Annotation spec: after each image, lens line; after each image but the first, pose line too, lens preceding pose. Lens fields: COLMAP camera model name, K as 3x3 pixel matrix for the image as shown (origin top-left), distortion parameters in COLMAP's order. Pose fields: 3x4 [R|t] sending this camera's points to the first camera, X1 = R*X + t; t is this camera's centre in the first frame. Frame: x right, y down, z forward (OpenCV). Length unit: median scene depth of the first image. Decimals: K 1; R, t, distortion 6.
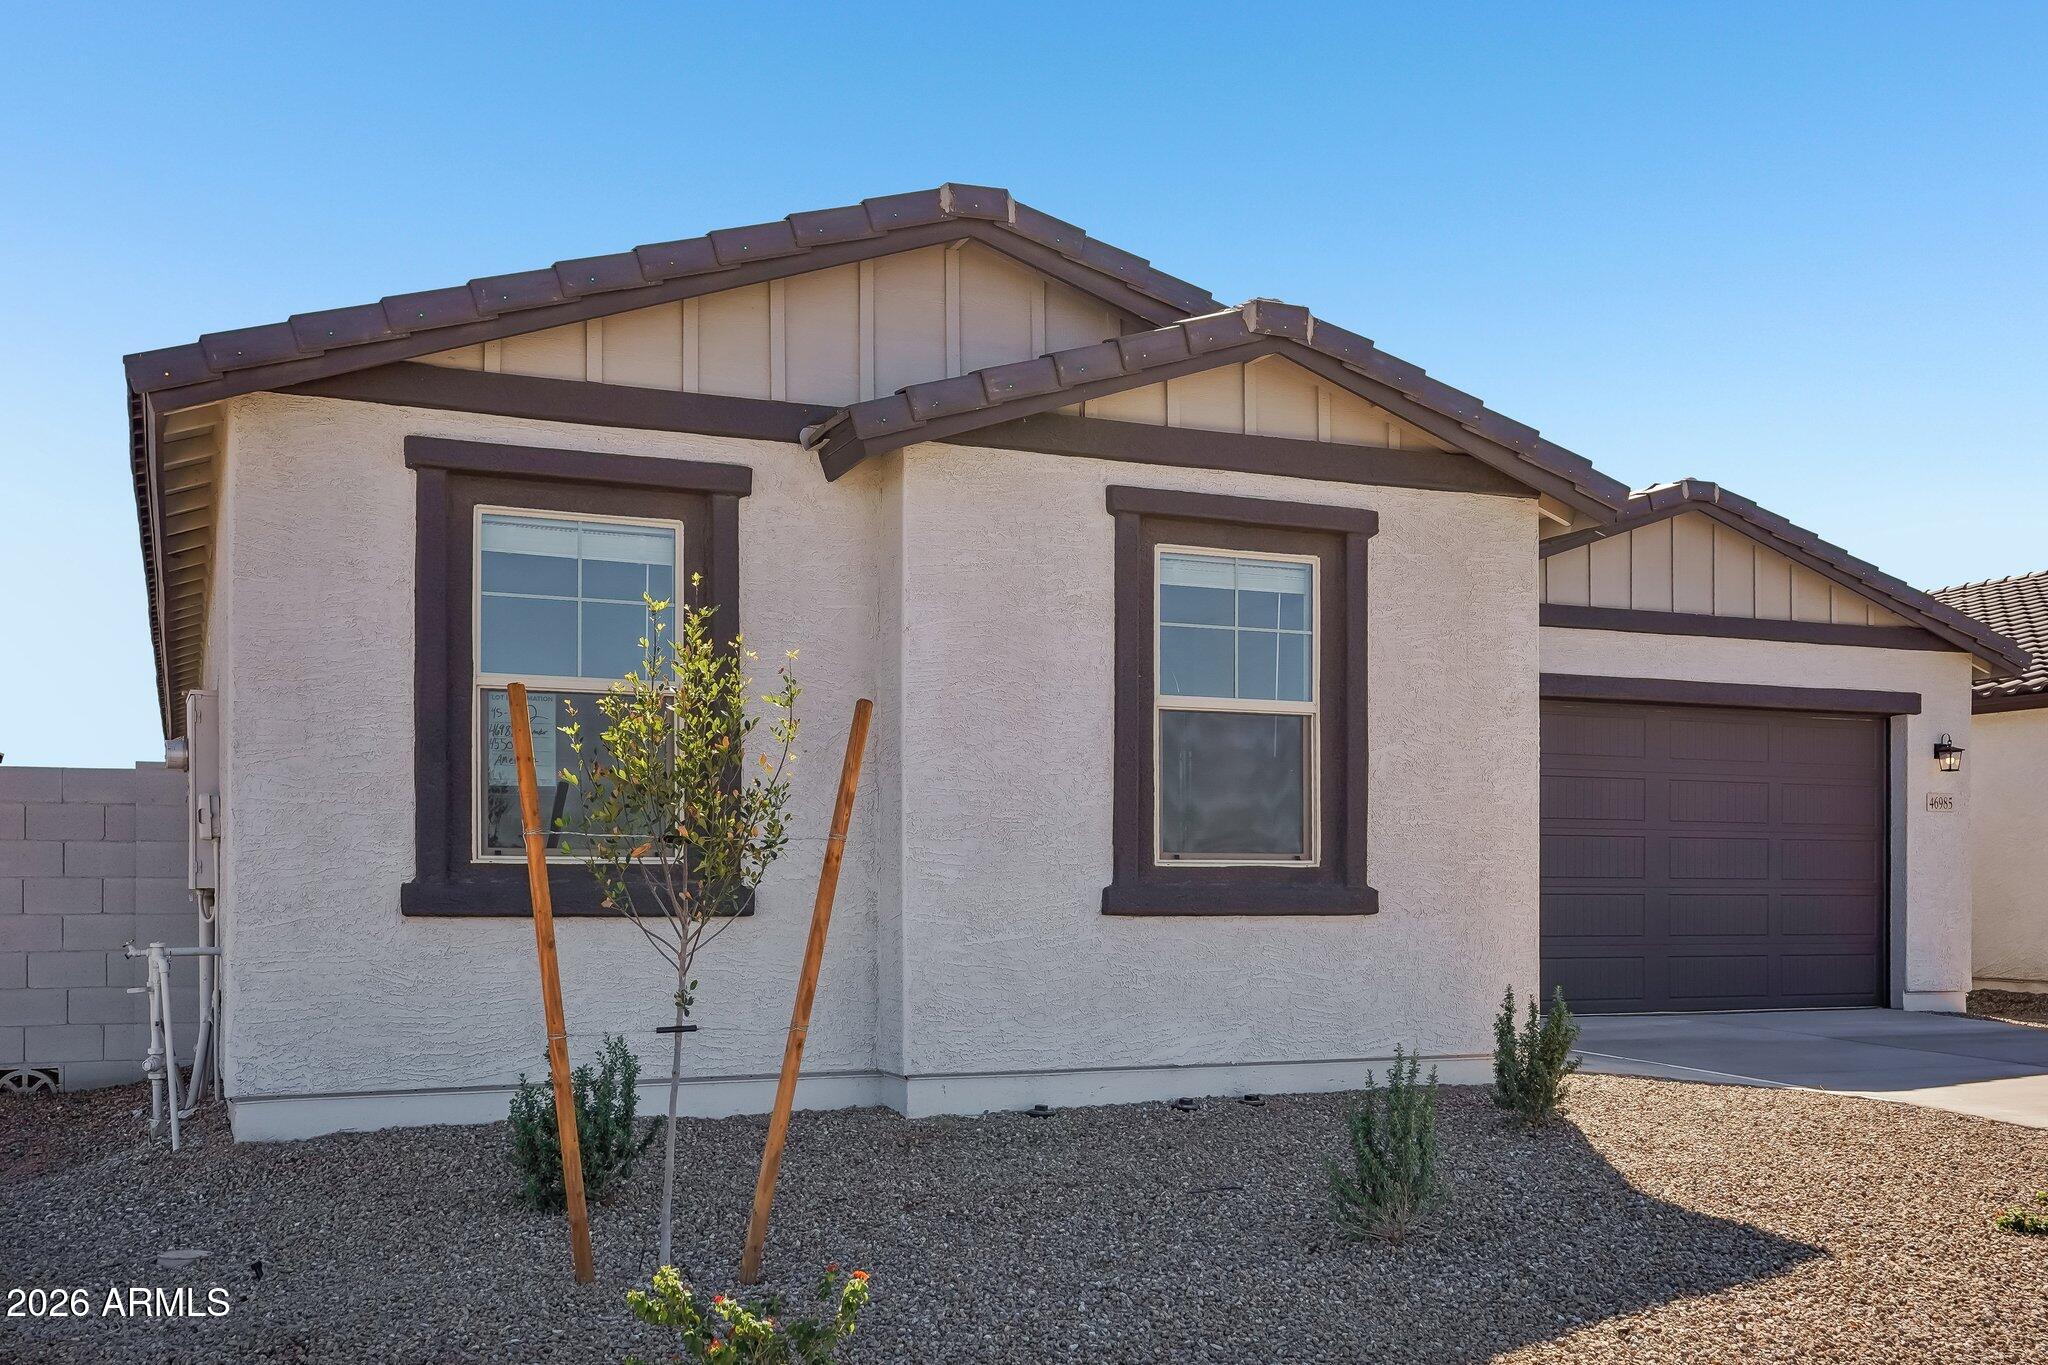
lens RADIAL K [[1956.3, 0, 1024.9], [0, 1956.3, 668.4], [0, 0, 1]] dist [0.071575, 0.000000]
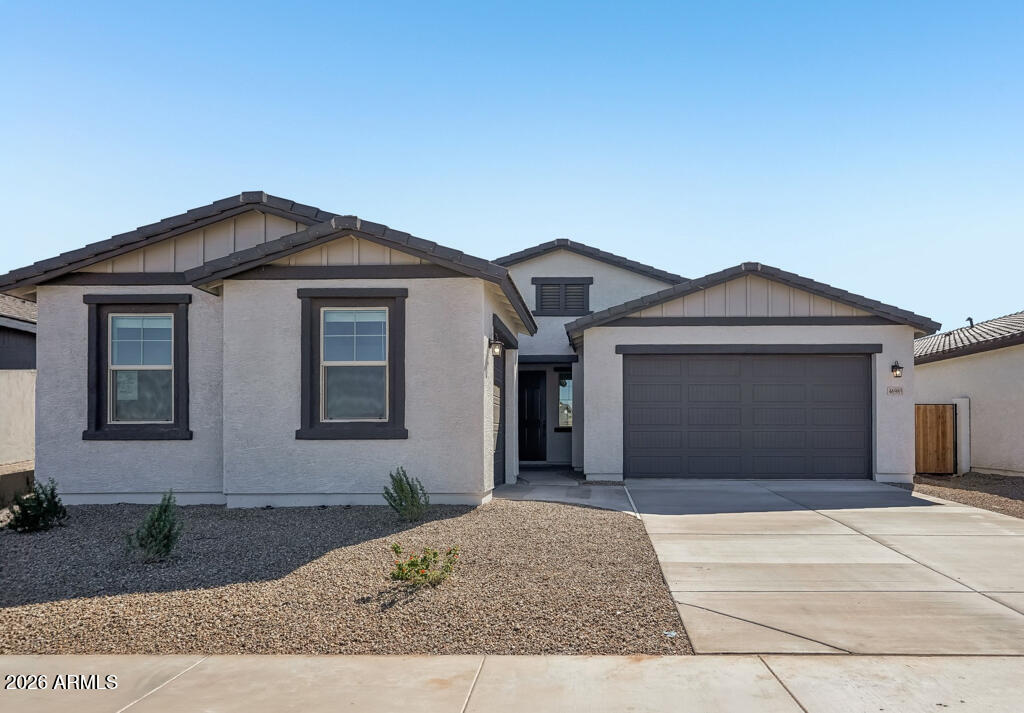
lens RADIAL K [[624.5, 0, 512.0], [0, 624.5, 361.6], [0, 0, 1]] dist [0.035587, 0.000352]
pose [[0.907071, -0.051416, -0.417826, 0.689289], [0.050984, 0.998625, -0.012203, 0.038838], [0.417879, -0.010233, 0.908445, 0.295957]]
